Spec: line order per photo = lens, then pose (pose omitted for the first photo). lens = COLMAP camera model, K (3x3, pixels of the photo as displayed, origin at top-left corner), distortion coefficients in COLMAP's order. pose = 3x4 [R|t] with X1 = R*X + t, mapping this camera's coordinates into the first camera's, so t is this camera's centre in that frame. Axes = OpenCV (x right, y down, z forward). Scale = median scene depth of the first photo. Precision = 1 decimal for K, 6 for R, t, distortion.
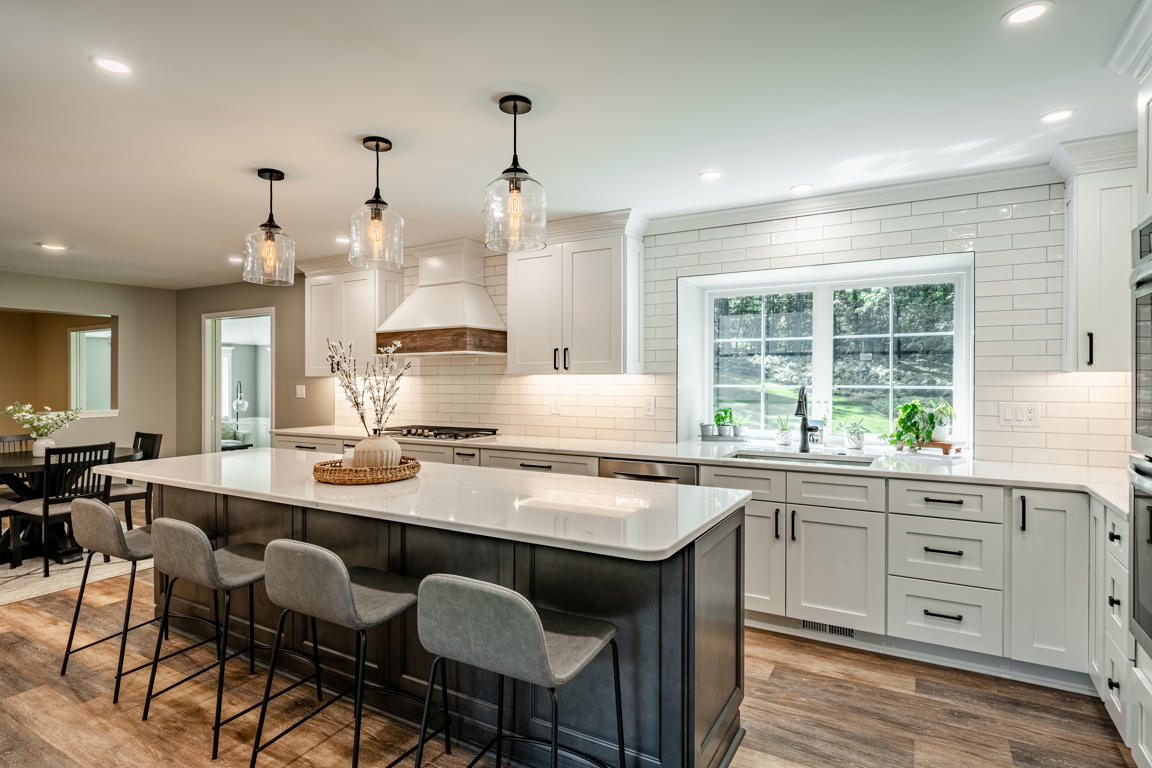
lens RADIAL K [[602.0, 0, 570.3], [0, 602.0, 383.5], [0, 0, 1]] dist [-0.000500, 0.000892]
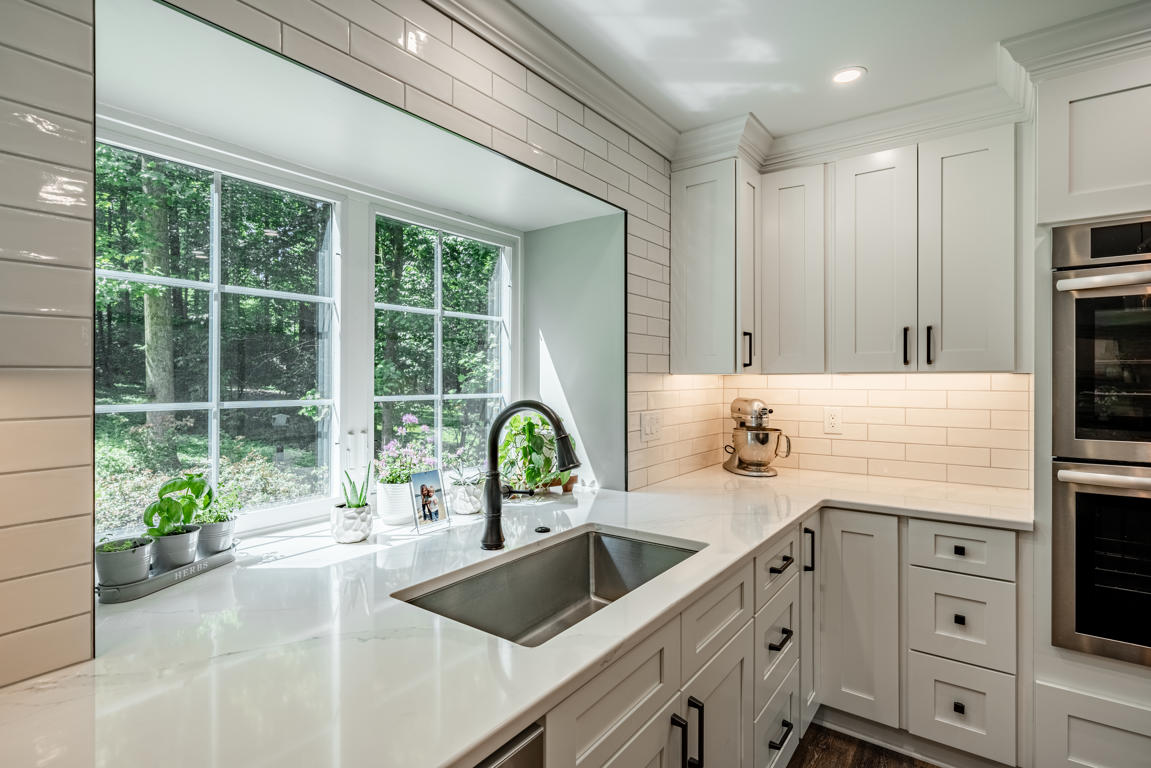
lens RADIAL K [[571.1, 0, 571.4], [0, 571.1, 378.0], [0, 0, 1]] dist [0.000210, -0.000711]
pose [[0.109553, 0.001615, 0.993980, -0.029500], [0.011071, 0.999935, -0.002845, -0.010324], [-0.993919, 0.011316, 0.109528, 0.841382]]
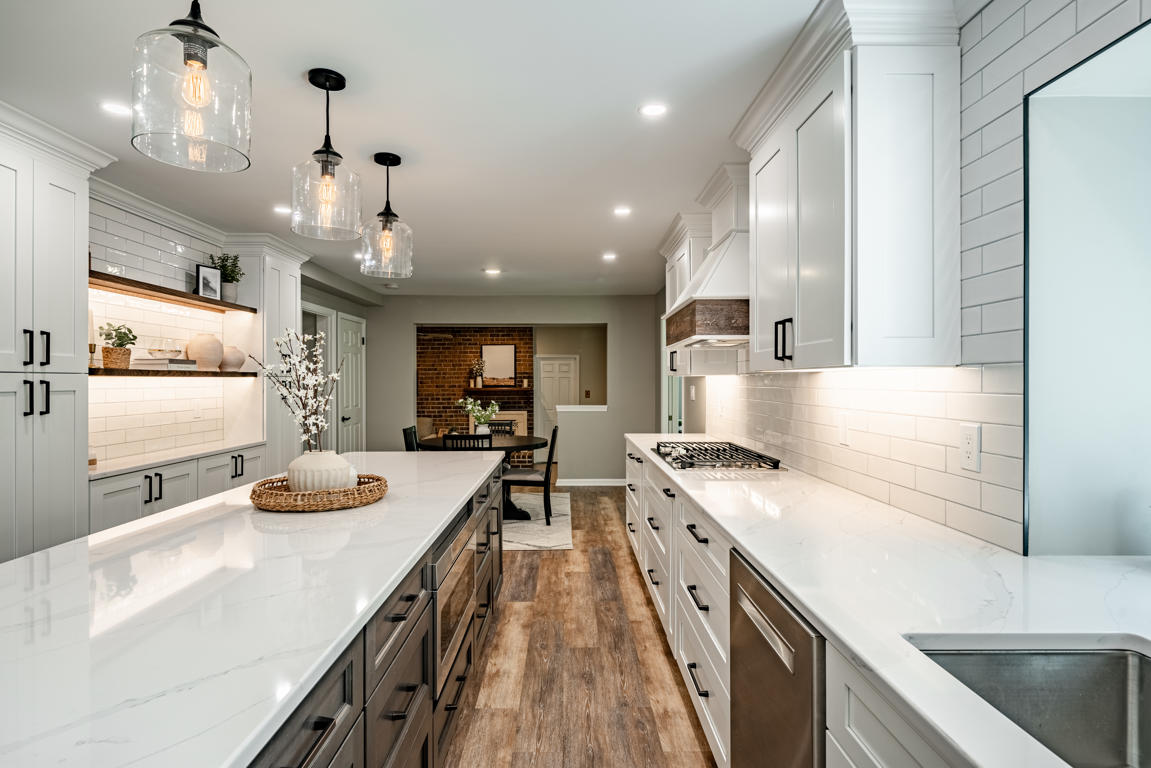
lens RADIAL K [[613.2, 0, 569.3], [0, 613.2, 382.8], [0, 0, 1]] dist [-0.001030, 0.000382]
pose [[0.507660, 0.005345, -0.861541, 0.380808], [-0.006604, 0.999976, 0.002313, -0.004018], [0.861532, 0.004516, 0.507683, 0.619623]]
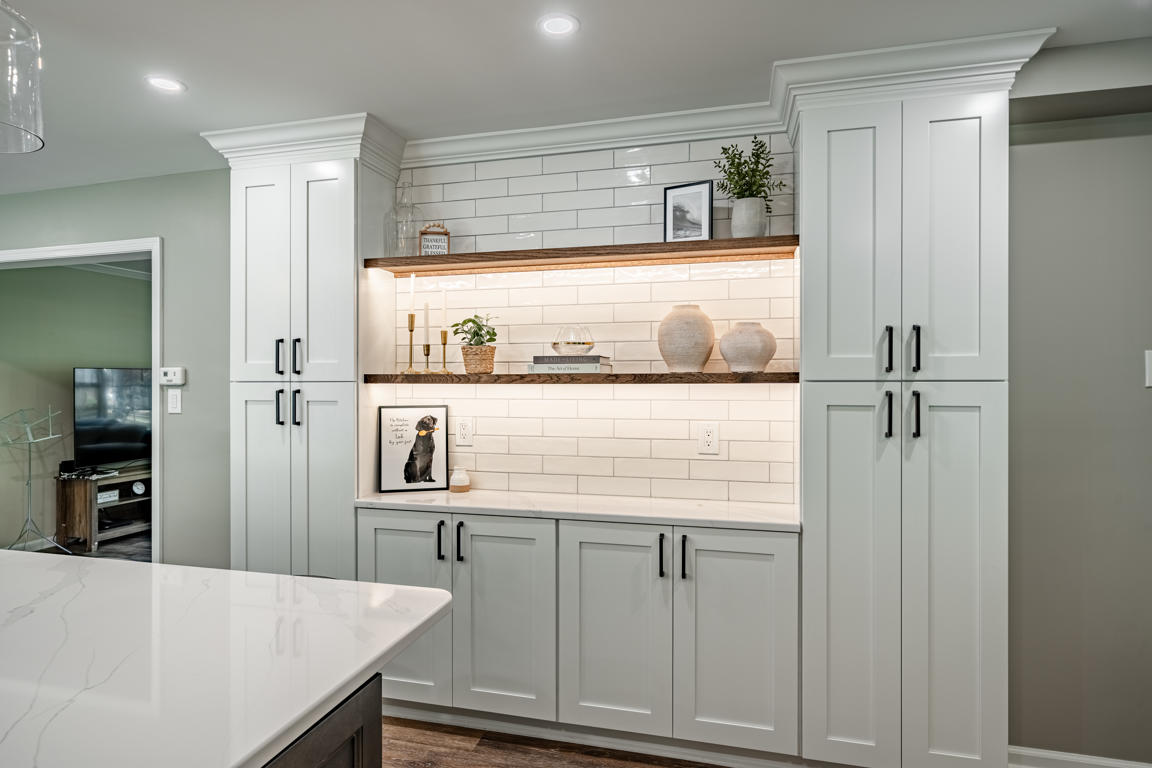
lens RADIAL K [[628.5, 0, 569.9], [0, 628.5, 381.2], [0, 0, 1]] dist [-0.002112, -0.000815]
pose [[-0.963225, 0.006473, -0.268618, -0.618643], [0.003420, 0.999924, 0.011832, -0.017516], [0.268674, 0.010478, -0.963174, 1.195107]]
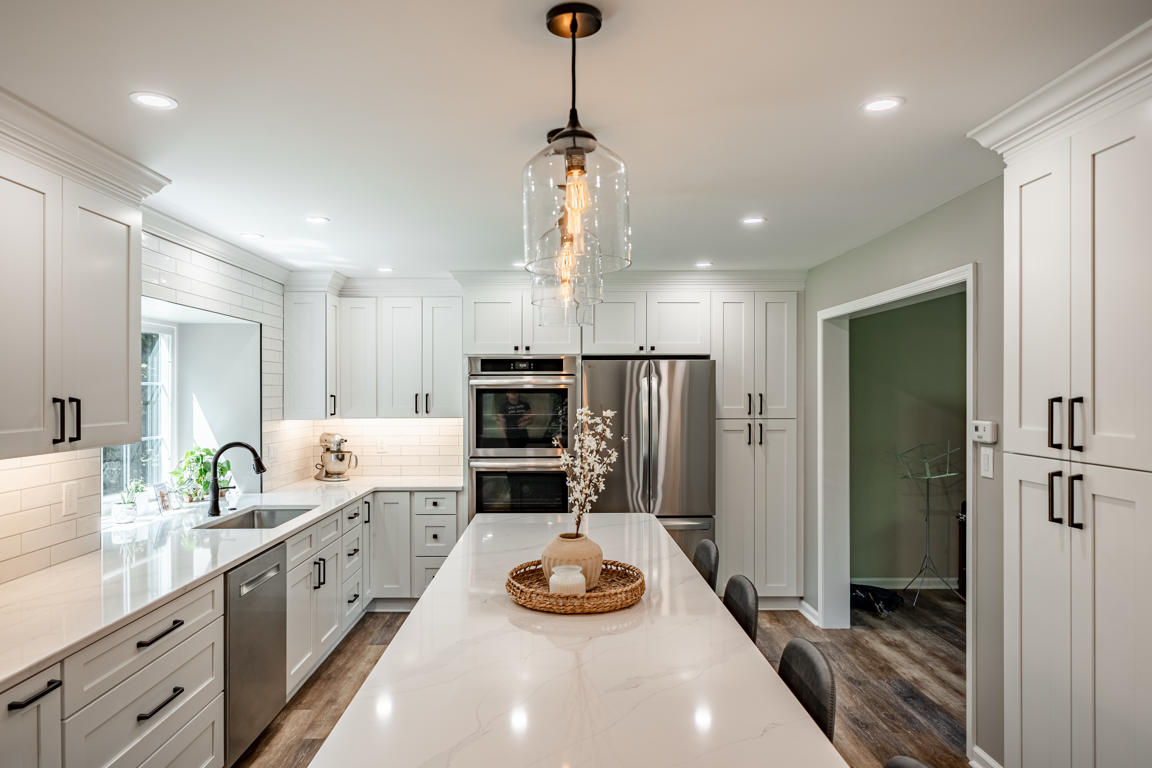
lens RADIAL K [[725.0, 0, 563.9], [0, 725.0, 389.4], [0, 0, 1]] dist [0.002111, 0.000171]
pose [[-0.511473, 0.005756, 0.859280, -0.775544], [0.011210, 0.999937, -0.000025, -0.066527], [-0.859226, 0.009620, -0.511506, 1.041093]]
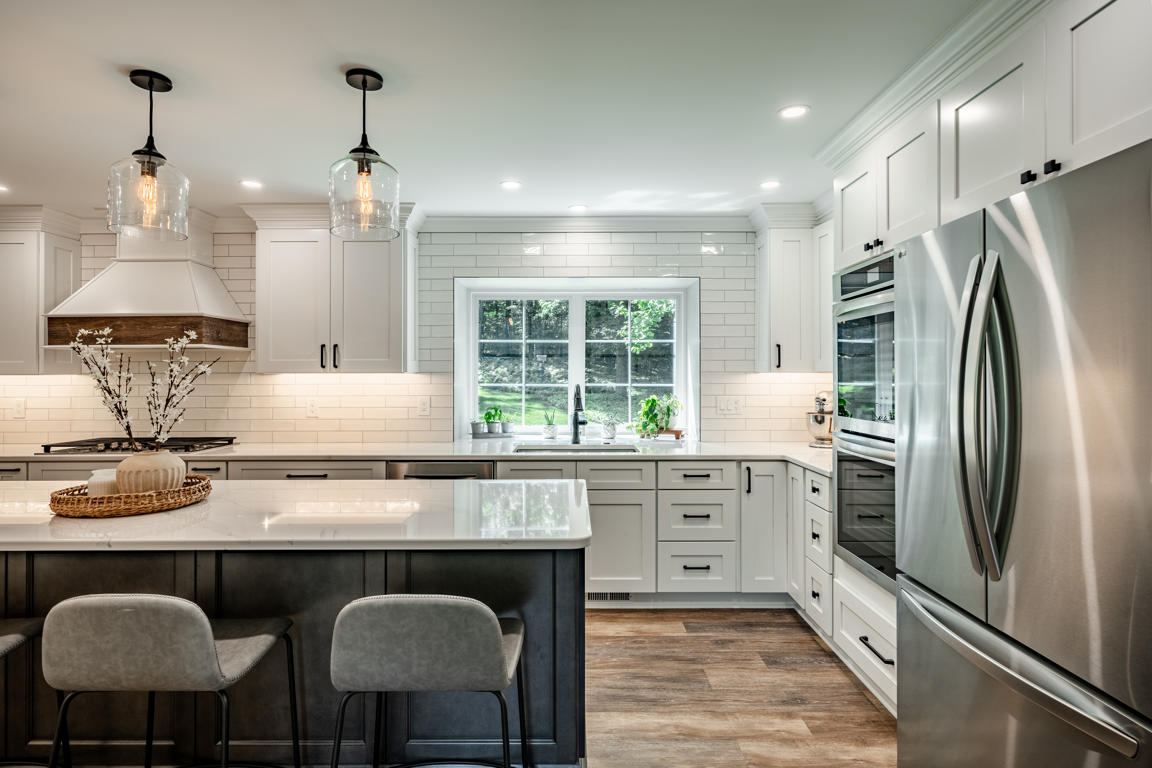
lens RADIAL K [[605.6, 0, 568.5], [0, 605.6, 376.2], [0, 0, 1]] dist [-0.000975, 0.000806]
pose [[0.866773, 0.001086, 0.498702, -0.172527], [0.004234, 0.999946, -0.009536, -0.000435], [-0.498685, 0.010377, 0.866721, 0.030386]]
